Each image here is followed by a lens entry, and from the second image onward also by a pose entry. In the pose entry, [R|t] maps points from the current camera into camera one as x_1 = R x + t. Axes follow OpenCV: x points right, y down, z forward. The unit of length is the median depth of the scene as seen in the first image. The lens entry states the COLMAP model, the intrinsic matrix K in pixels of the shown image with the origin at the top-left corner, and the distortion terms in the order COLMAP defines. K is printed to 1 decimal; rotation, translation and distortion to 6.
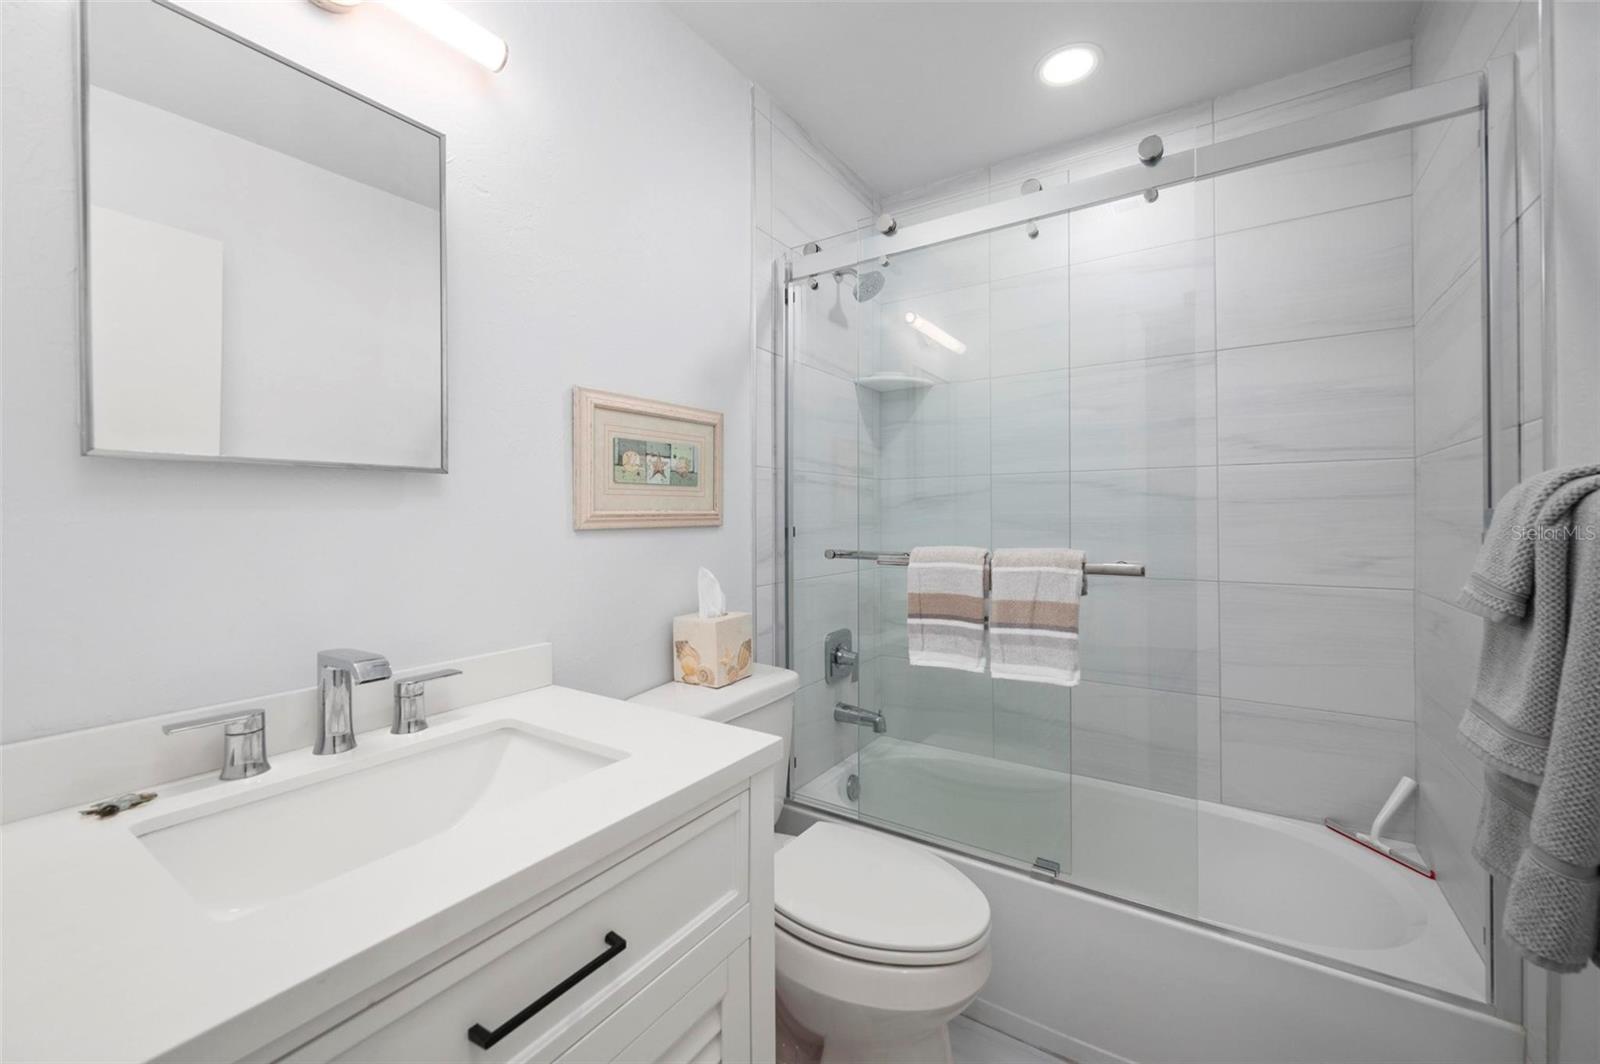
lens RADIAL K [[633.1, 0, 799.5], [0, 633.1, 523.8], [0, 0, 1]] dist [-0.000132, 0.000128]
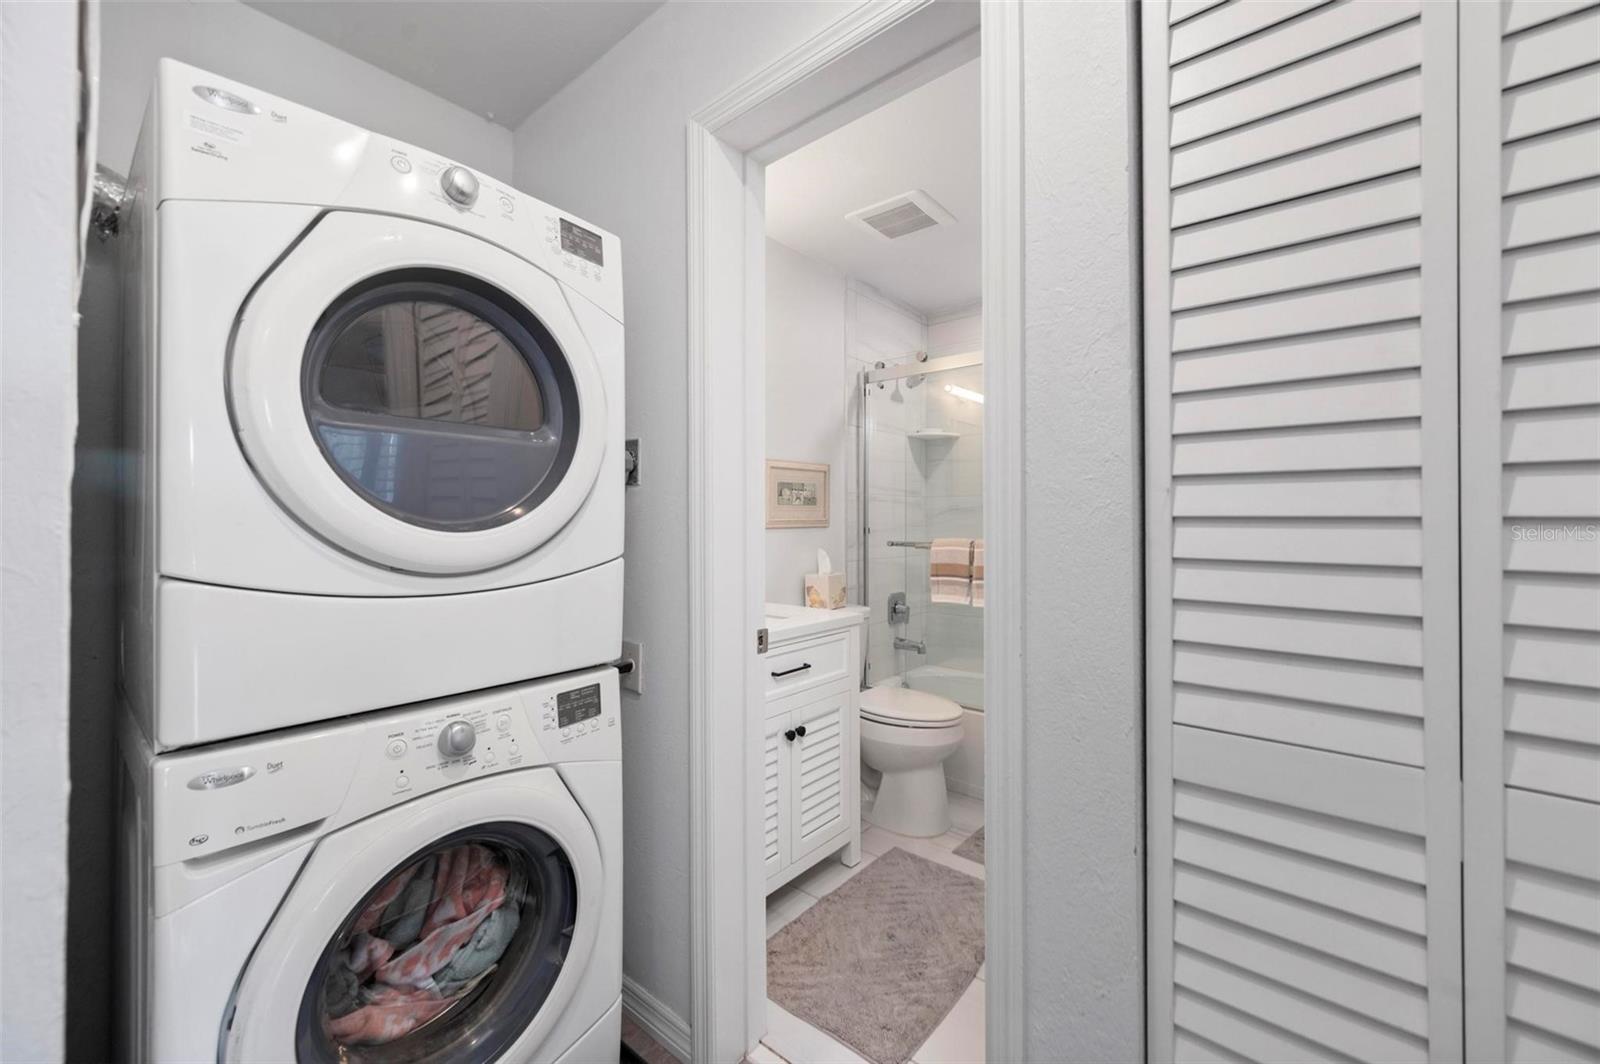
lens RADIAL K [[633.1, 0, 799.5], [0, 633.1, 523.8], [0, 0, 1]] dist [-0.000132, 0.000128]
pose [[0.992764, 0.003043, -0.120045, 0.011413], [-0.003810, 0.999974, -0.006161, 0.006191], [0.120023, 0.006574, 0.992749, -0.800421]]
